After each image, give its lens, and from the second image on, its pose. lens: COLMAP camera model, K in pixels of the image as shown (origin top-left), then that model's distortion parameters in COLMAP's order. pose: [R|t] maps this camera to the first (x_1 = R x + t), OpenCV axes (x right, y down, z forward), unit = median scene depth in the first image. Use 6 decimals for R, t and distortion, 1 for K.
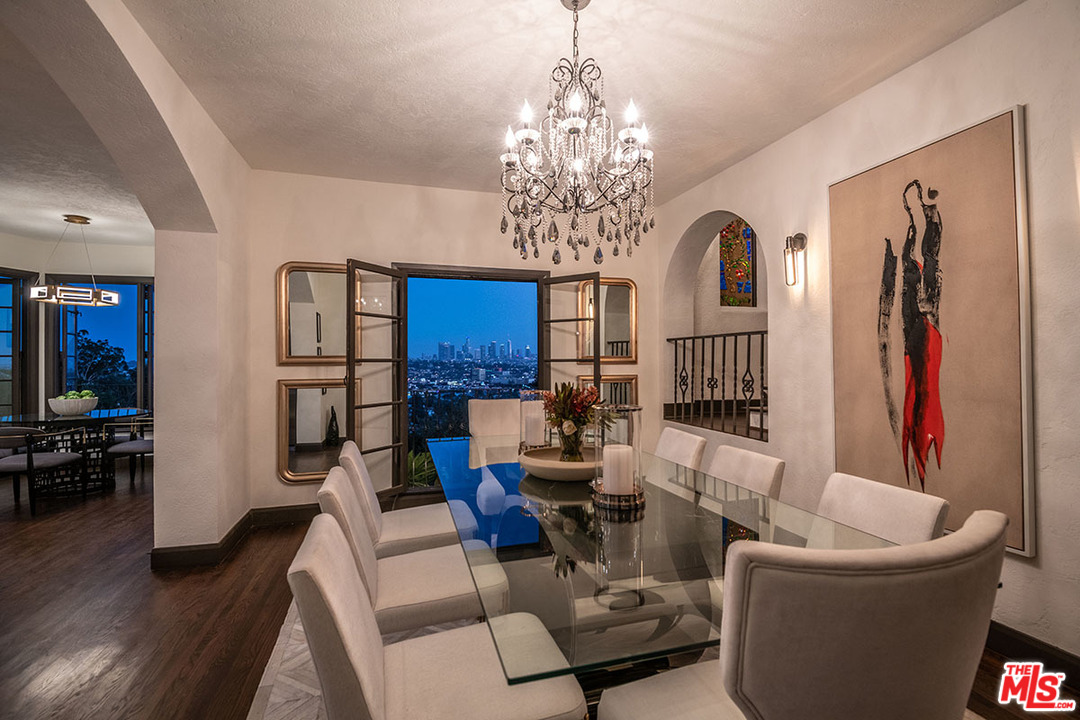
lens RADIAL K [[507.7, 0, 540.0], [0, 507.7, 360.0], [0, 0, 1]] dist [-0.001604, -0.009199]
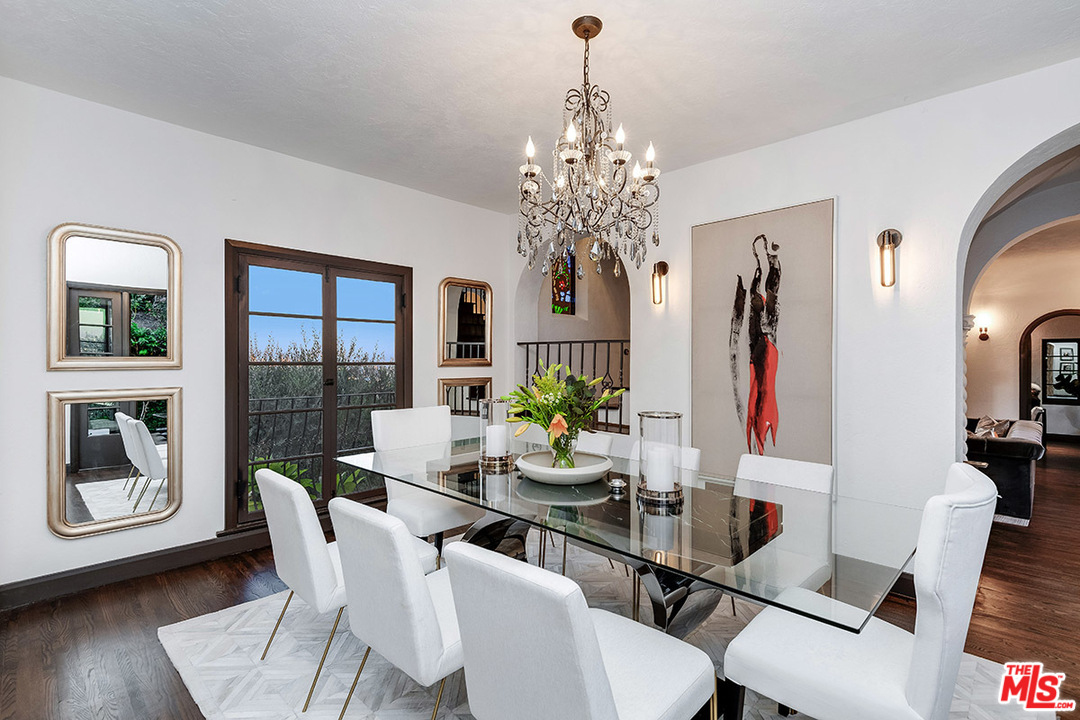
lens RADIAL K [[514.7, 0, 539.0], [0, 514.7, 364.3], [0, 0, 1]] dist [-0.000719, -0.009796]
pose [[0.870936, -0.001083, 0.491396, -0.445138], [-0.007997, 0.999834, 0.016377, -0.026621], [-0.491332, -0.018192, 0.870782, 0.086644]]
